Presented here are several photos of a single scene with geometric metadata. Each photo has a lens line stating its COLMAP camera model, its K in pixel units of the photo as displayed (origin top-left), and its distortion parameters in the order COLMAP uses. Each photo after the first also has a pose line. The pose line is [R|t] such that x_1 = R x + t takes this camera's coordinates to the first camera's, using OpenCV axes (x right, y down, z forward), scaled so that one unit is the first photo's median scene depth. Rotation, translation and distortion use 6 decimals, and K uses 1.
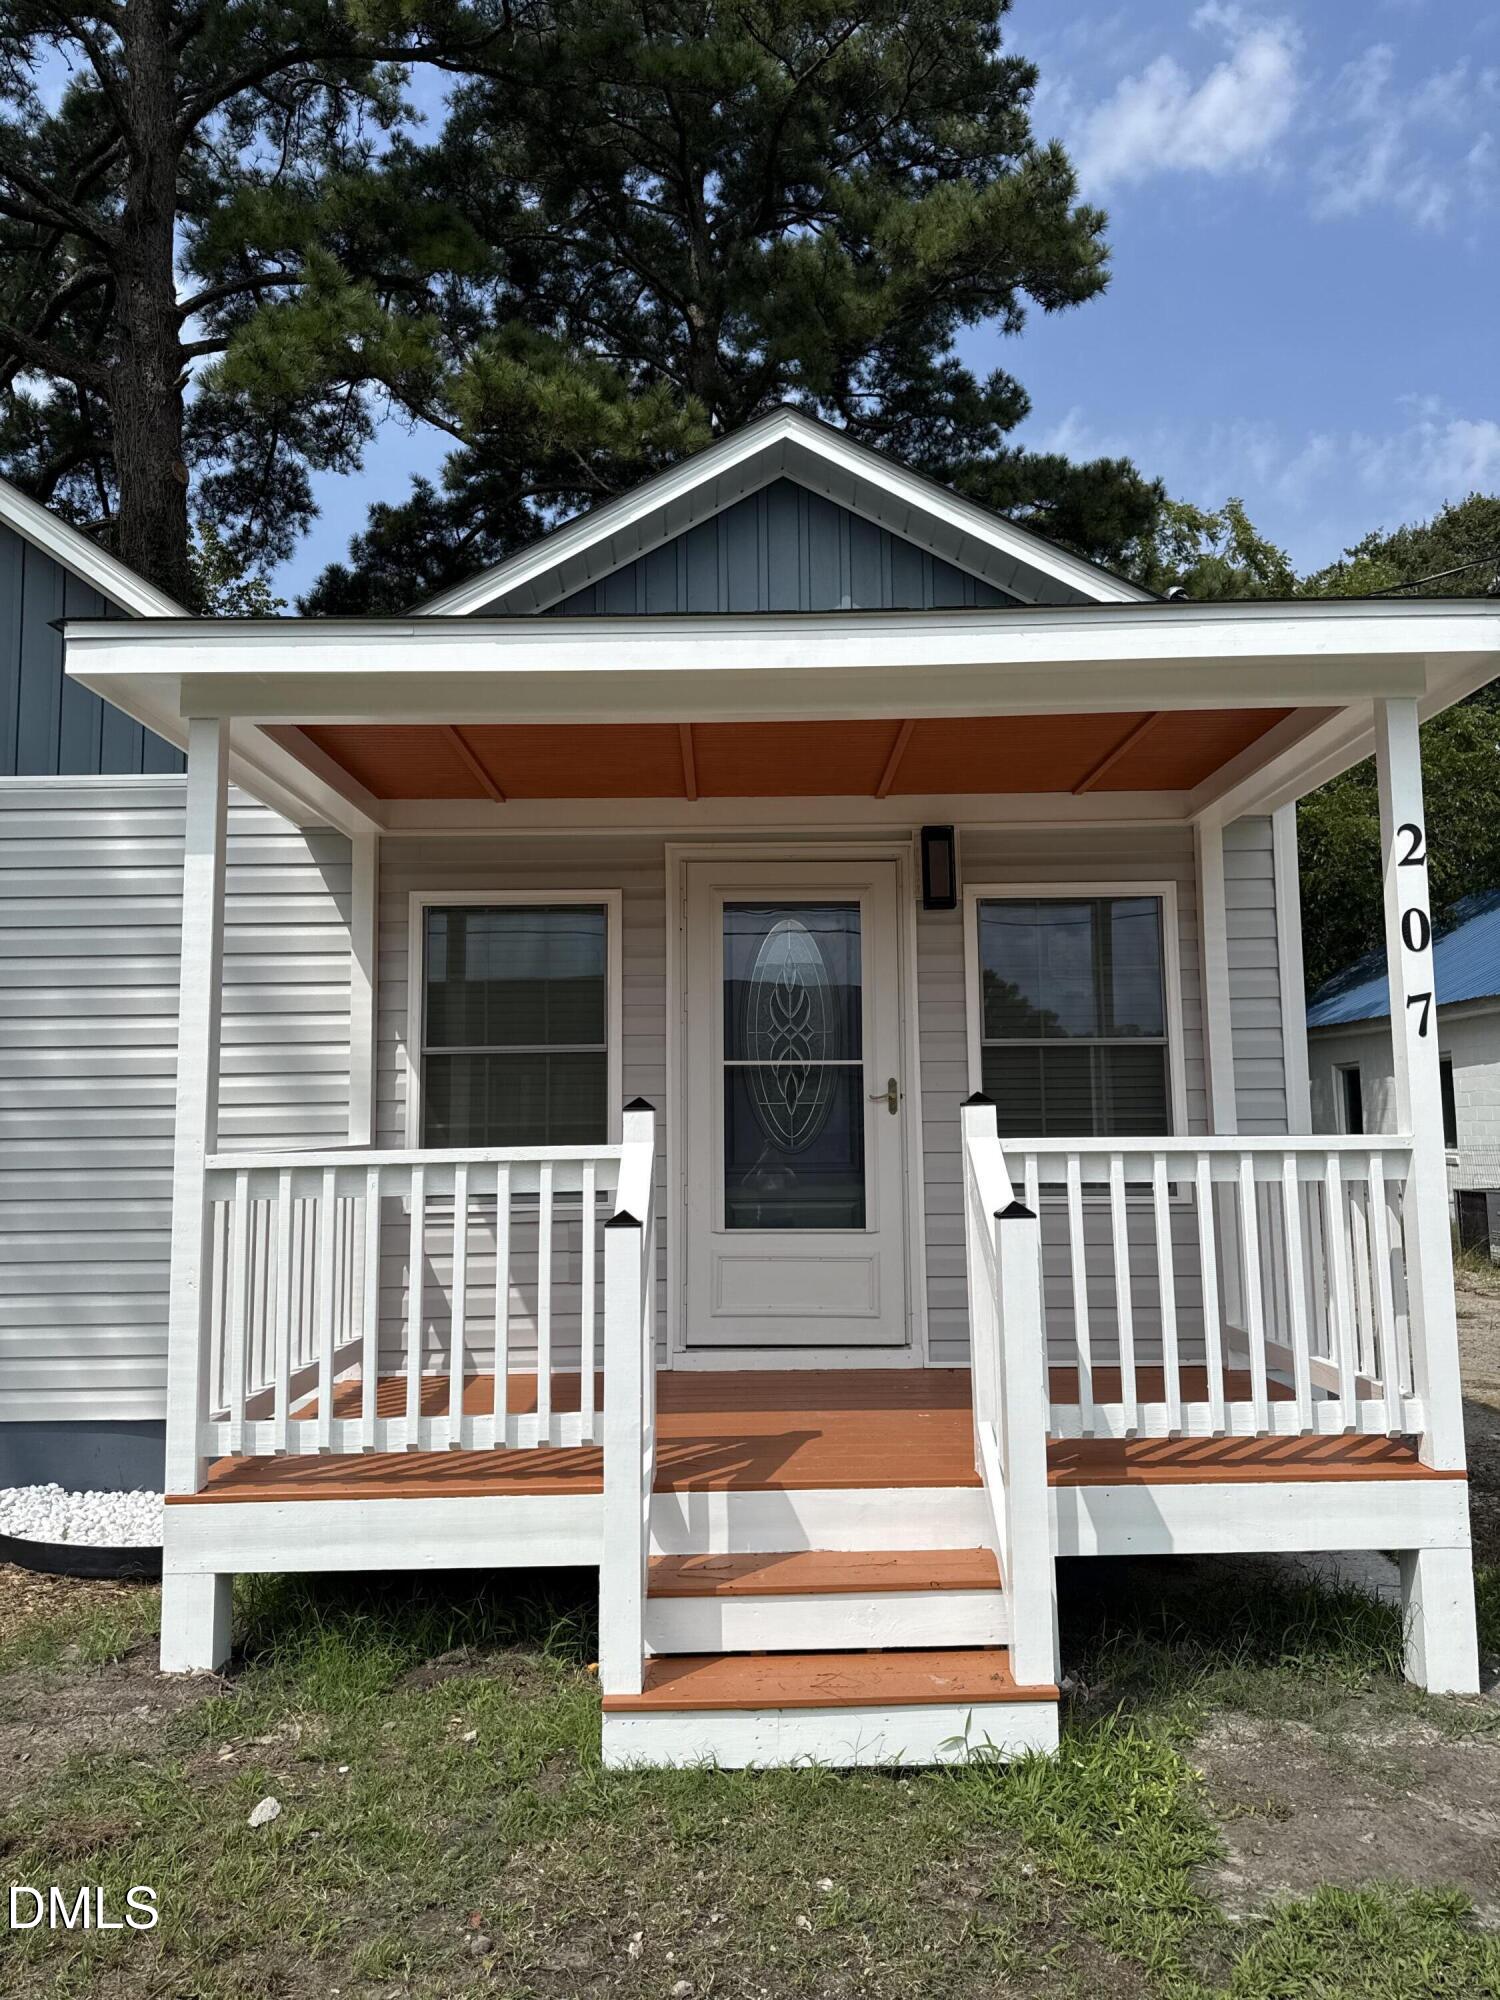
lens RADIAL K [[1420.5, 0, 748.5], [0, 1420.5, 1005.9], [0, 0, 1]] dist [0.081013, -0.106334]
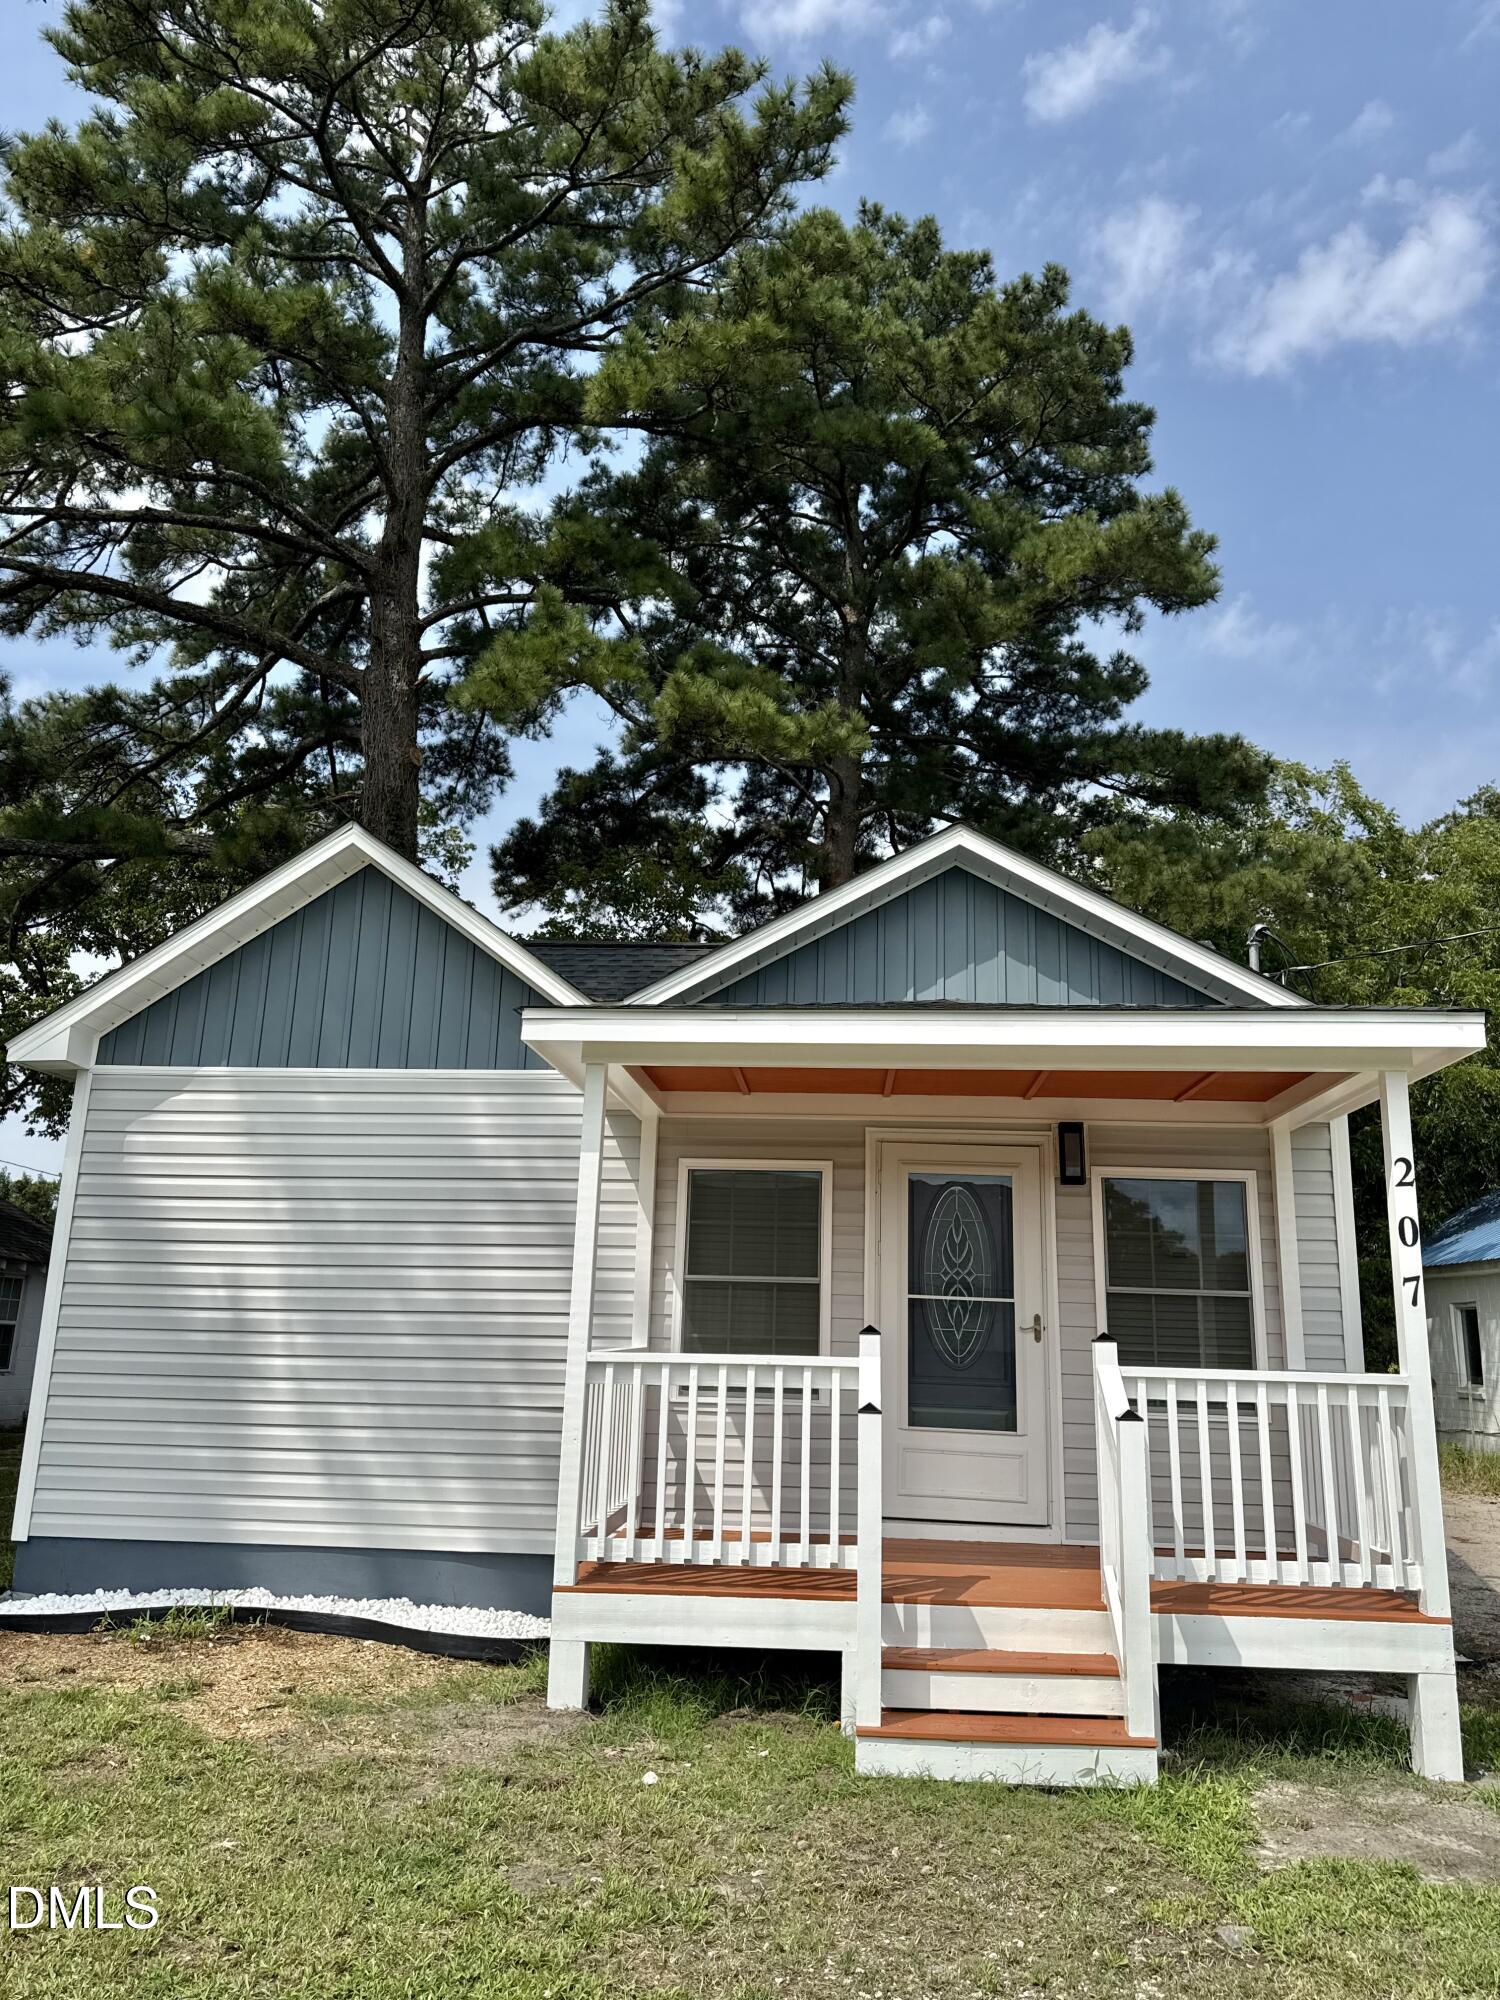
lens RADIAL K [[1416.6, 0, 750.8], [0, 1416.6, 1020.6], [0, 0, 1]] dist [0.132075, -0.231391]
pose [[0.996428, 0.023461, -0.081125, -0.058769], [-0.033871, 0.991011, -0.129425, -0.035919], [0.077359, 0.131710, 0.988265, -0.349649]]
